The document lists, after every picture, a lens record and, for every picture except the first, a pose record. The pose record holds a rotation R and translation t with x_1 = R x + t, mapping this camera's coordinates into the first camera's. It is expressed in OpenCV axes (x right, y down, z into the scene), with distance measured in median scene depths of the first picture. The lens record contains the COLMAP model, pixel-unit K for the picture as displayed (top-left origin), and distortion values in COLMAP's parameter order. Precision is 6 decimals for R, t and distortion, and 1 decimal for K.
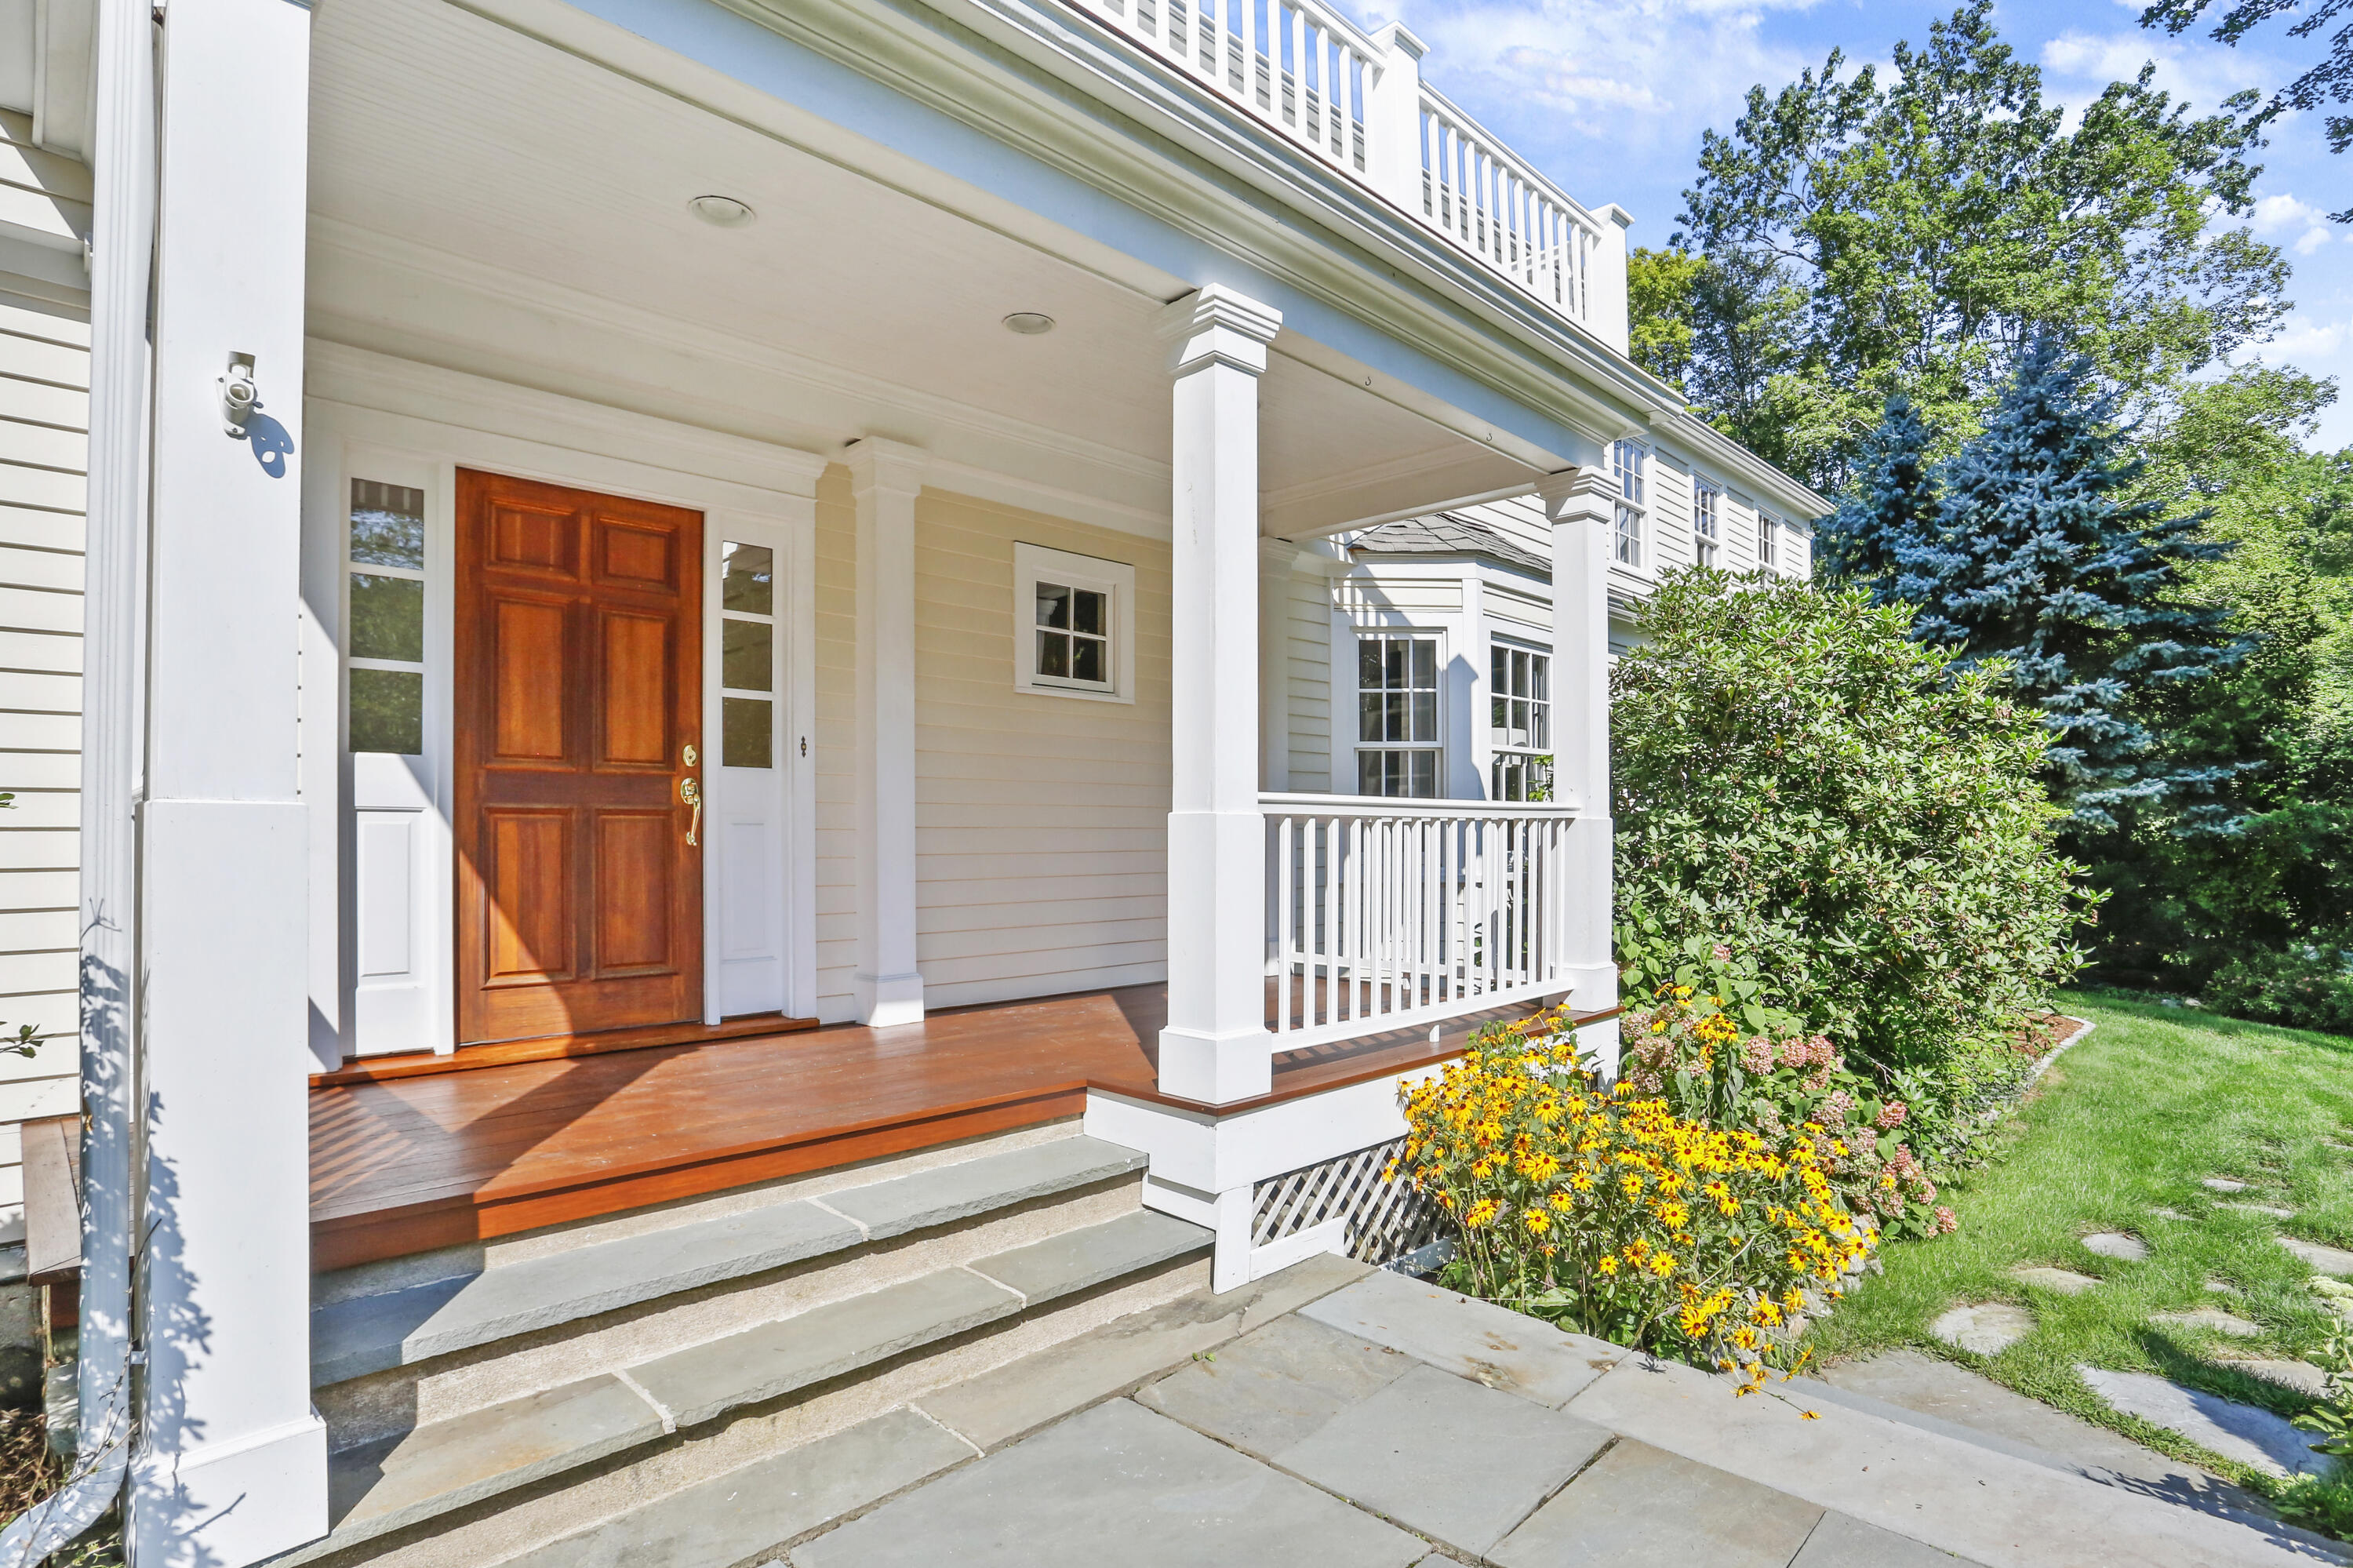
lens RADIAL K [[1173.8, 0, 1173.8], [0, 1173.8, 821.3], [0, 0, 1]] dist [-0.076770, 0.021531]
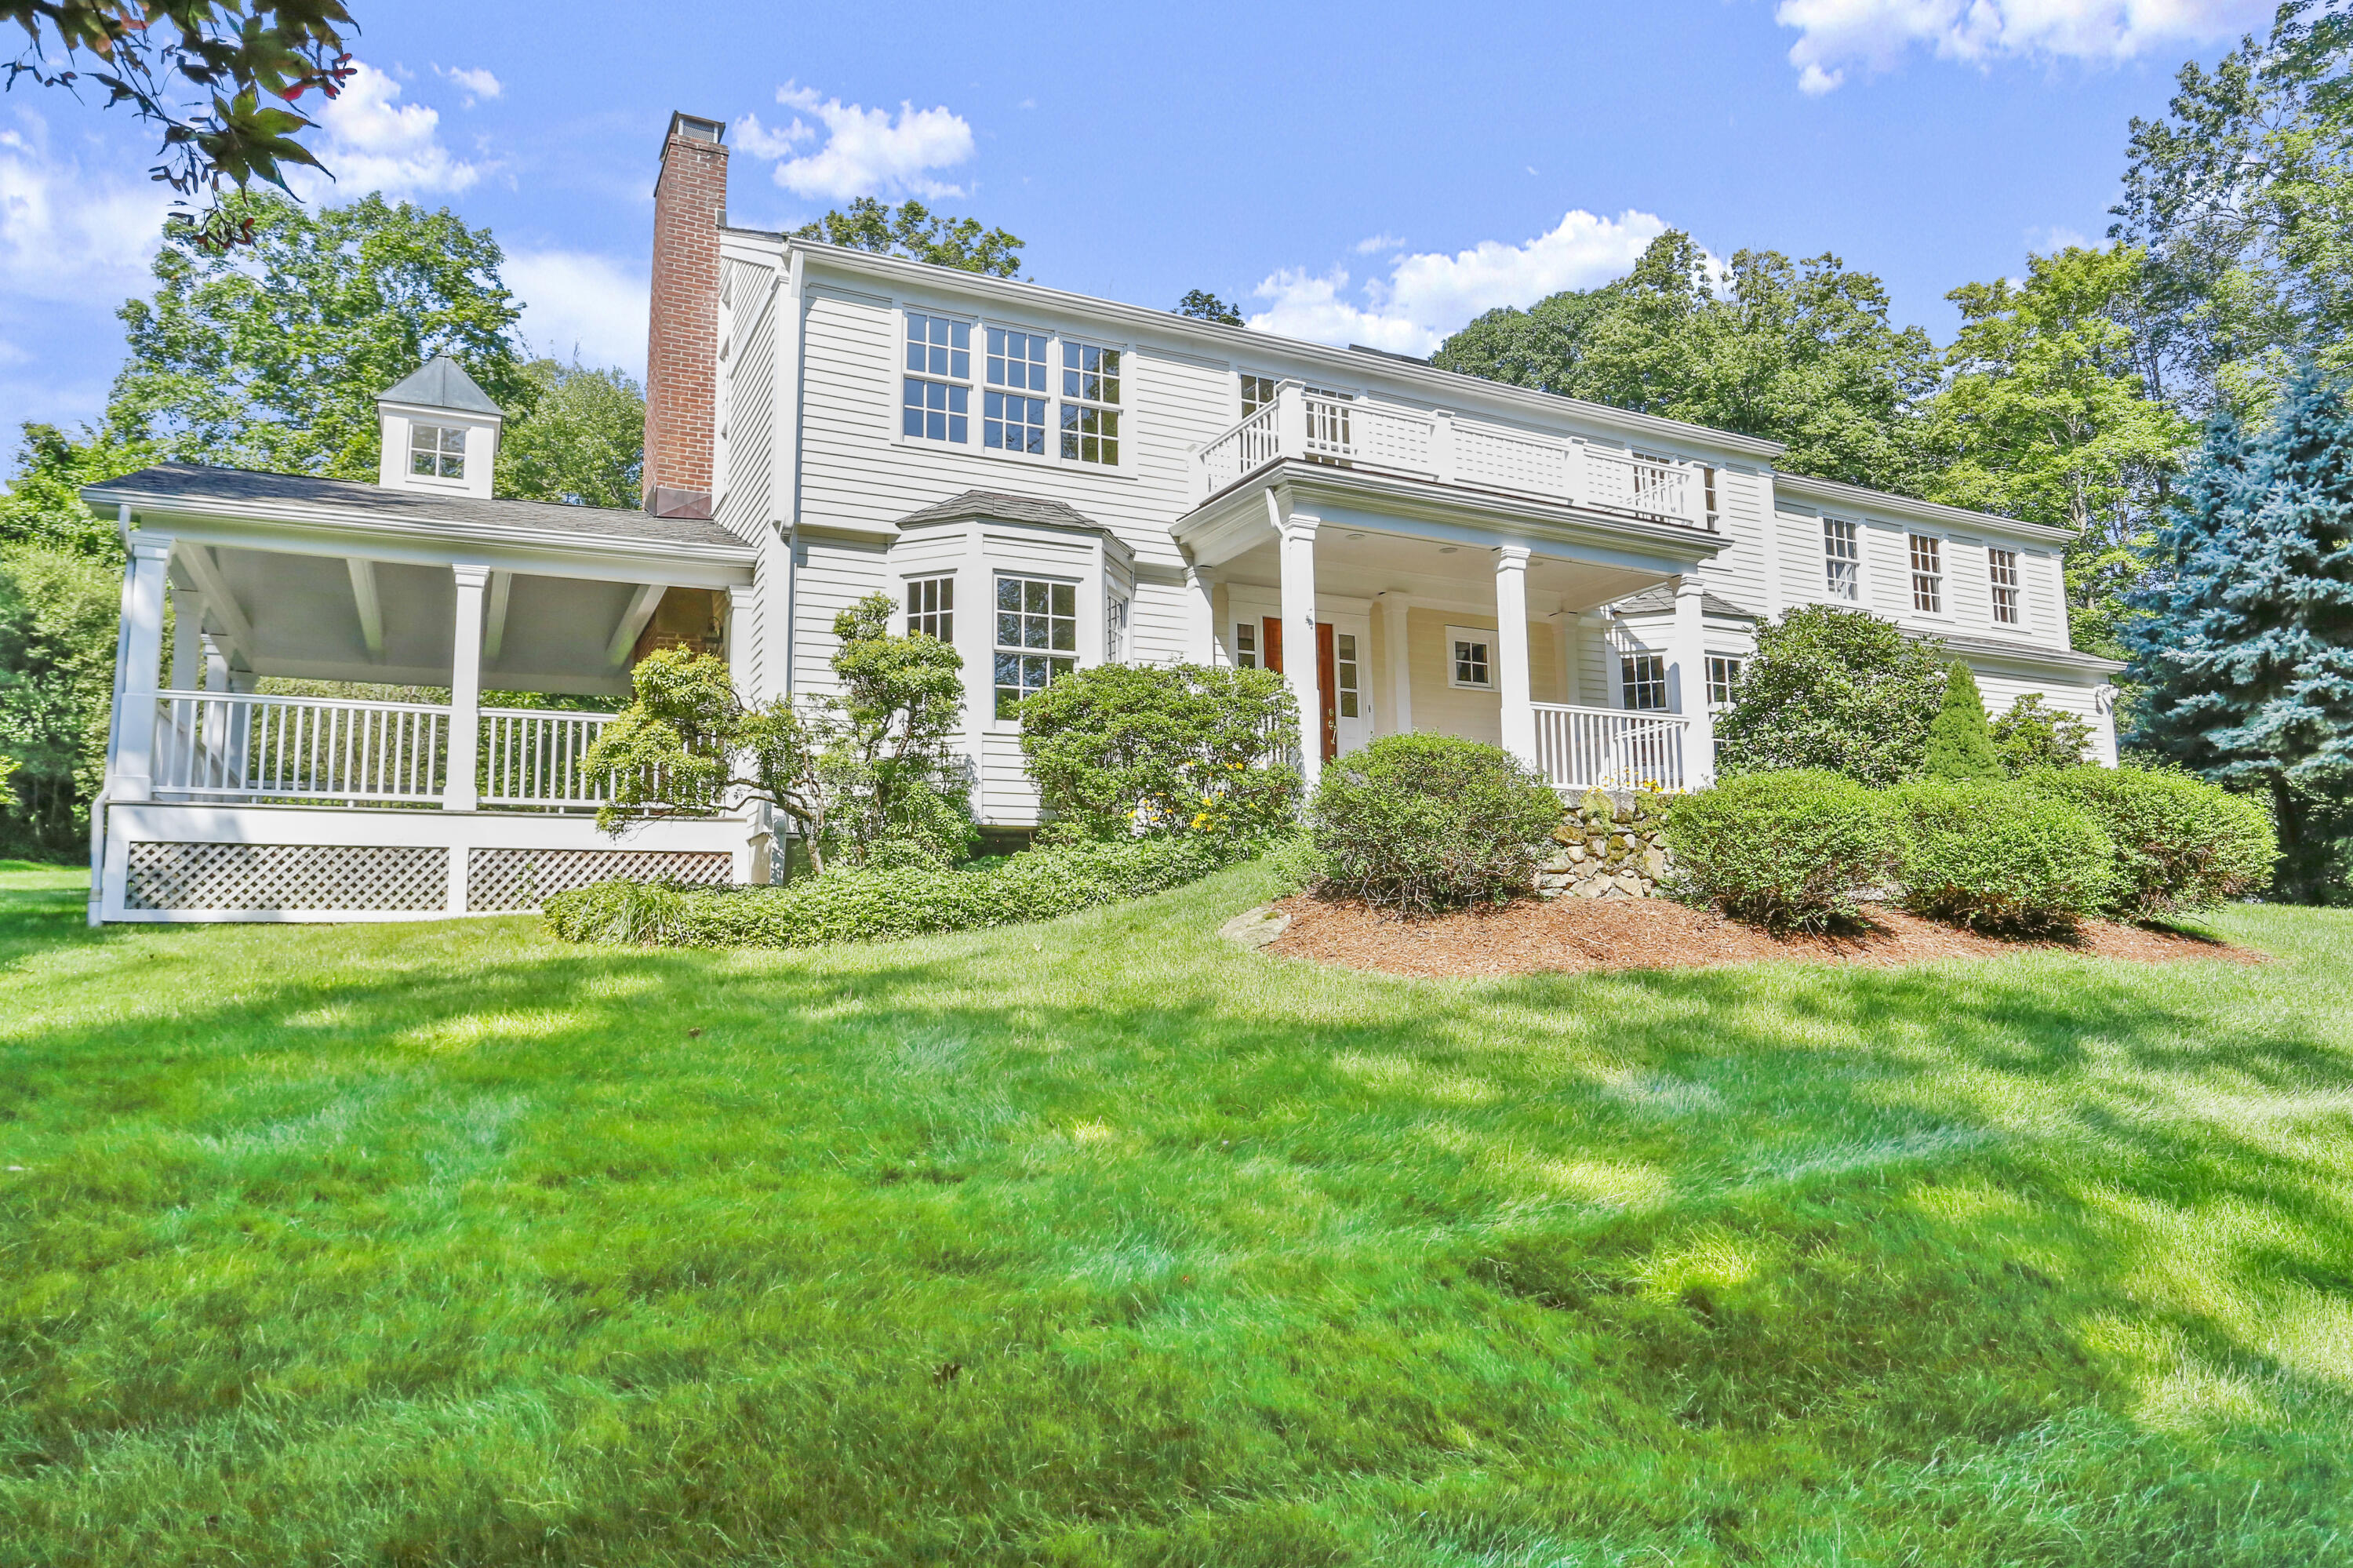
lens RADIAL K [[1436.7, 0, 1180.0], [0, 1436.7, 761.6], [0, 0, 1]] dist [-0.084778, 0.057268]
pose [[0.951486, -0.055200, -0.302699, 0.204599], [0.016811, 0.991633, -0.127992, 0.377074], [0.307231, 0.116694, 0.944453, -1.780552]]
